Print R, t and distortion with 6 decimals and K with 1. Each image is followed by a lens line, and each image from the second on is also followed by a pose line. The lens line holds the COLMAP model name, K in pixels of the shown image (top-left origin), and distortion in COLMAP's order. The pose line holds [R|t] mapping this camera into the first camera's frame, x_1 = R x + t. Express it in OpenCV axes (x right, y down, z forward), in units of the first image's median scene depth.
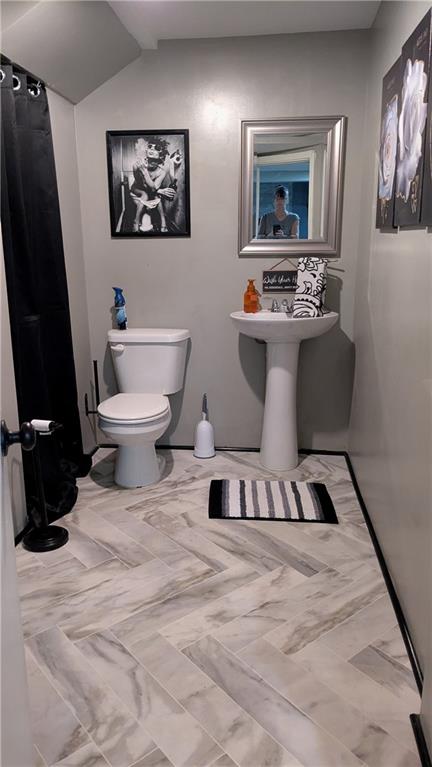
lens RADIAL K [[574.3, 0, 216.0], [0, 574.3, 383.5], [0, 0, 1]] dist [0.012151, -0.004011]
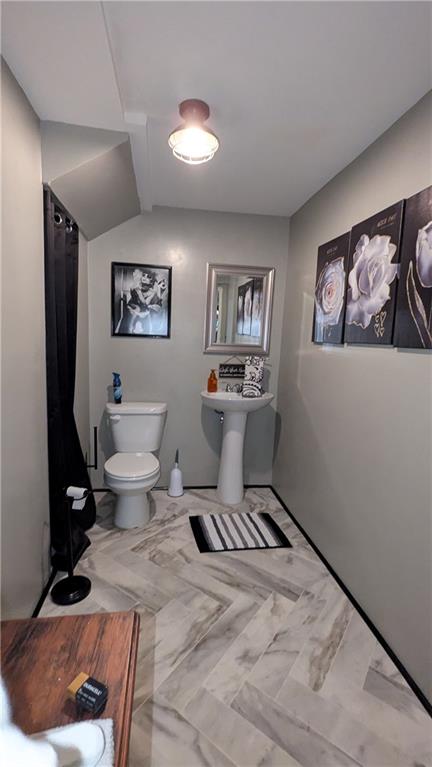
lens RADIAL K [[347.7, 0, 216.0], [0, 347.7, 383.5], [0, 0, 1]] dist [0.000079, 0.001419]
pose [[0.968463, 0.013524, 0.248789, -0.157845], [0.013649, 0.994147, -0.107170, -0.055075], [-0.248782, 0.107186, 0.962610, 0.166710]]
